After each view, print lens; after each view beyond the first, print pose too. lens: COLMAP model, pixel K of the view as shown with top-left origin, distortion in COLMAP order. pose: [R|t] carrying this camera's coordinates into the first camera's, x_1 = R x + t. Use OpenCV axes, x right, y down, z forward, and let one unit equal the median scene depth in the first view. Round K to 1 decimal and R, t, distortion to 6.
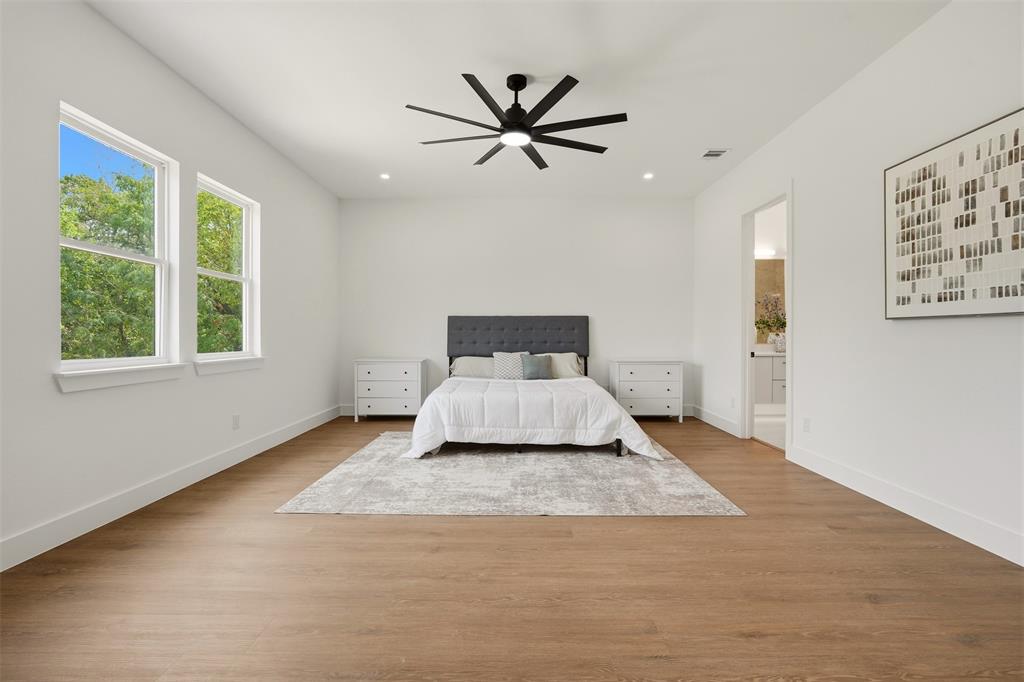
lens RADIAL K [[452.6, 0, 515.1], [0, 452.6, 340.8], [0, 0, 1]] dist [-0.012336, 0.000266]
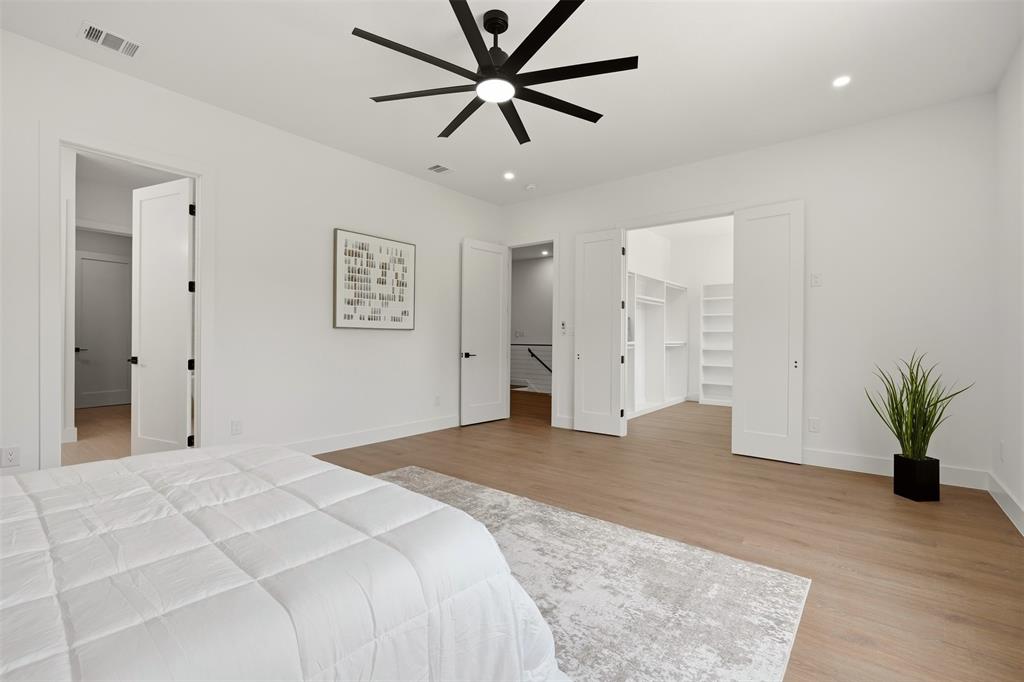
lens RADIAL K [[452.6, 0, 512.5], [0, 452.6, 340.3], [0, 0, 1]] dist [-0.012336, 0.000266]
pose [[-0.778650, -0.007156, 0.627417, -0.631481], [-0.001239, 0.999951, 0.009867, -0.022358], [-0.627457, 0.006905, -0.778621, 1.938665]]
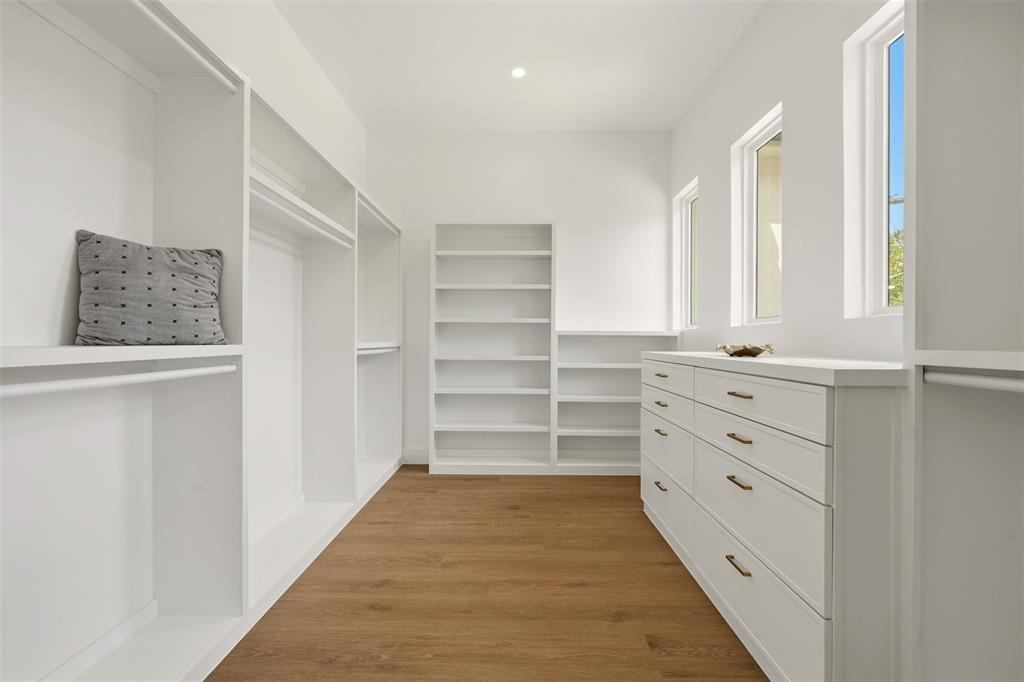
lens RADIAL K [[452.6, 0, 512.3], [0, 452.6, 337.7], [0, 0, 1]] dist [-0.012336, 0.000266]
pose [[-0.999978, -0.004339, -0.005047, -0.404145], [-0.004411, 0.999888, 0.014324, -0.022715], [0.004984, 0.014346, -0.999885, 1.356146]]
